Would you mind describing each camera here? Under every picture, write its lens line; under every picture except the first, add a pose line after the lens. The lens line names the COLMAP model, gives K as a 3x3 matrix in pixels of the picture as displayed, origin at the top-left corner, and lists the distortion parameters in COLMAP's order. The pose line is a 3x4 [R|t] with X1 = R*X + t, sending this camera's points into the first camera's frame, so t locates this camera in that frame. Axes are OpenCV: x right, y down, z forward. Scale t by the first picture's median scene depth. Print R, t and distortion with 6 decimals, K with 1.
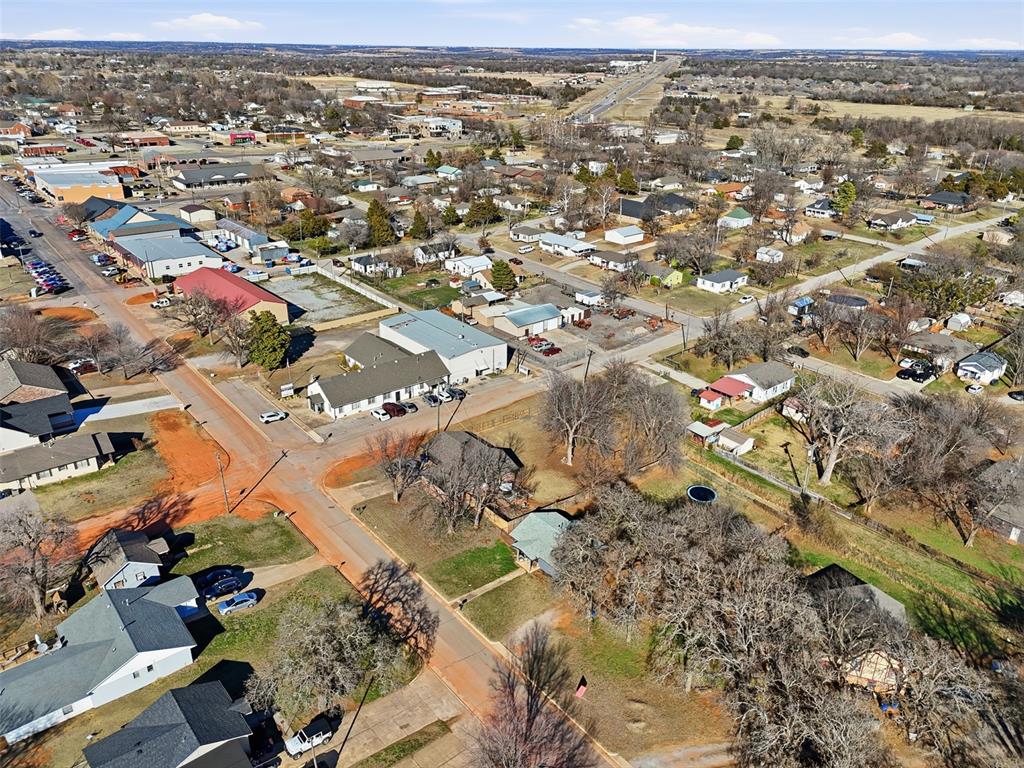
lens RADIAL K [[749.1, 0, 512.0], [0, 749.1, 384.0], [0, 0, 1]] dist [0.066157, -0.065810]
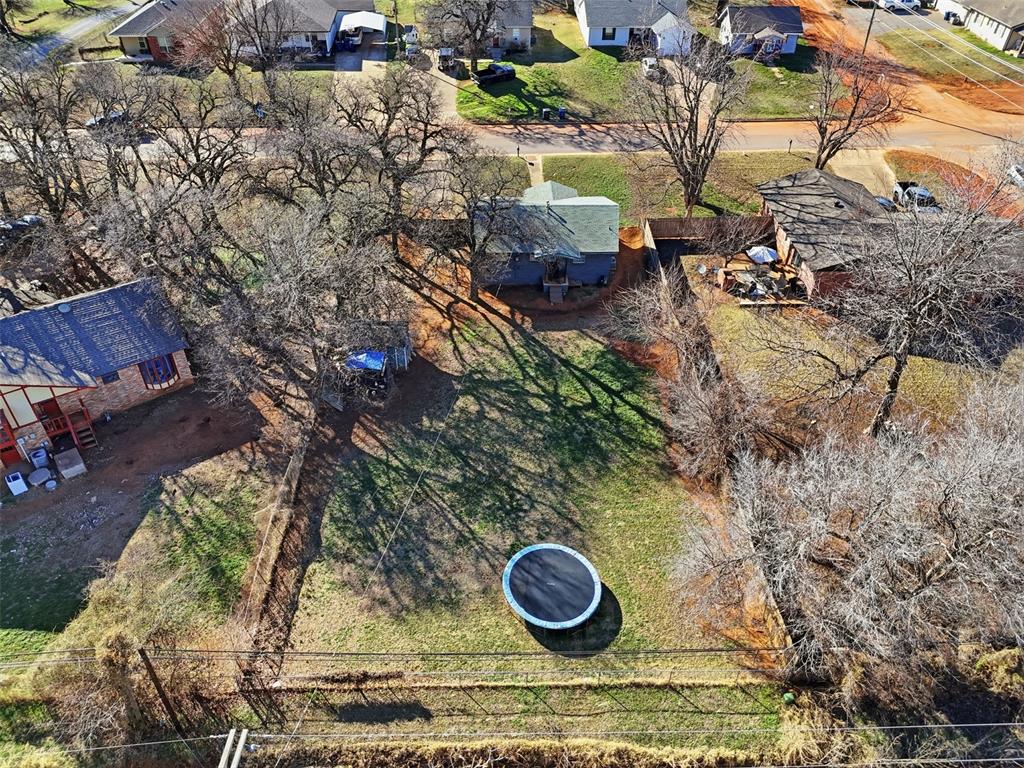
lens RADIAL K [[749.1, 0, 512.0], [0, 749.1, 384.0], [0, 0, 1]] dist [0.066157, -0.065810]
pose [[-0.606611, 0.491342, -0.624984, 0.255504], [-0.341025, 0.549319, 0.762857, -0.076078], [0.718140, 0.675893, -0.165663, 0.612618]]
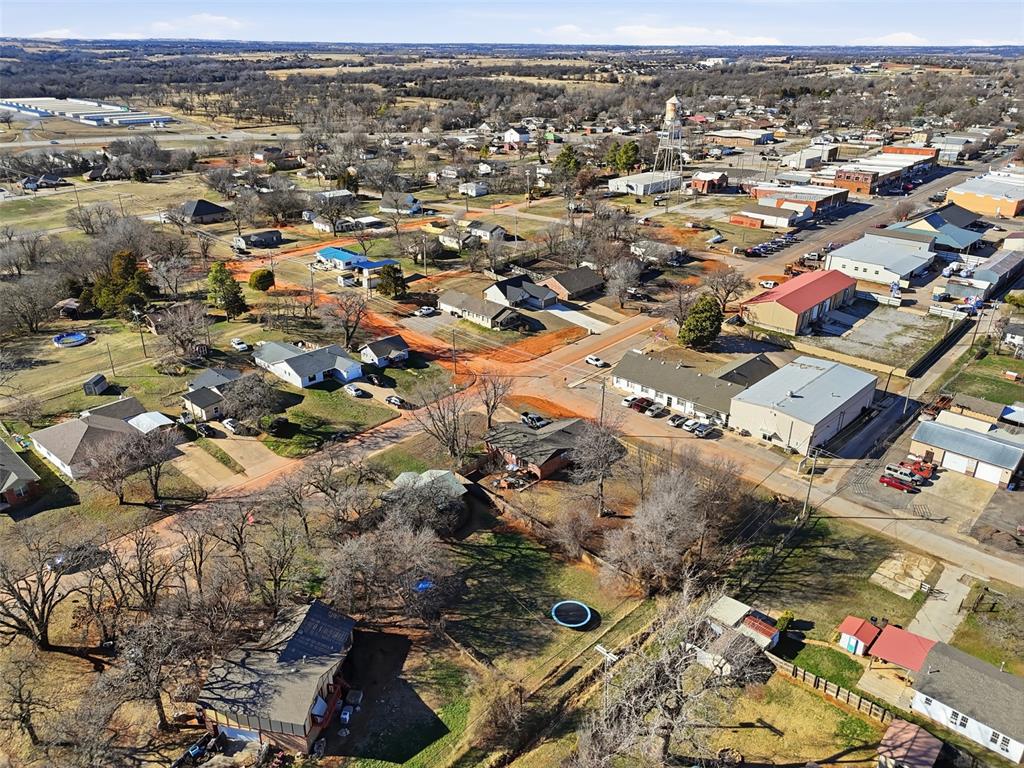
lens RADIAL K [[749.1, 0, 512.0], [0, 749.1, 384.0], [0, 0, 1]] dist [0.066157, -0.065810]
pose [[0.131230, 0.399349, -0.907358, 0.535815], [-0.410554, 0.854989, 0.316922, -0.175323], [0.902344, 0.330930, 0.276154, 0.403528]]
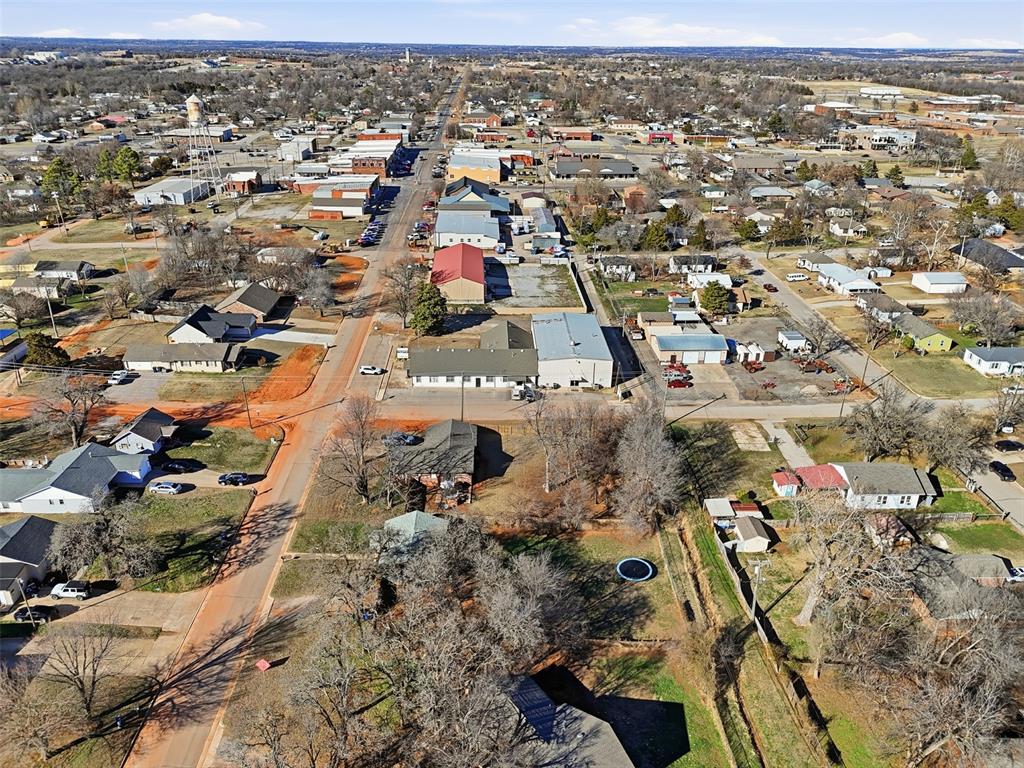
lens RADIAL K [[749.1, 0, 512.0], [0, 749.1, 384.0], [0, 0, 1]] dist [0.066157, -0.065810]
pose [[0.794808, 0.247930, -0.553905, 0.349915], [-0.250712, 0.965355, 0.072346, -0.051943], [0.552651, 0.081369, 0.829431, 0.123984]]
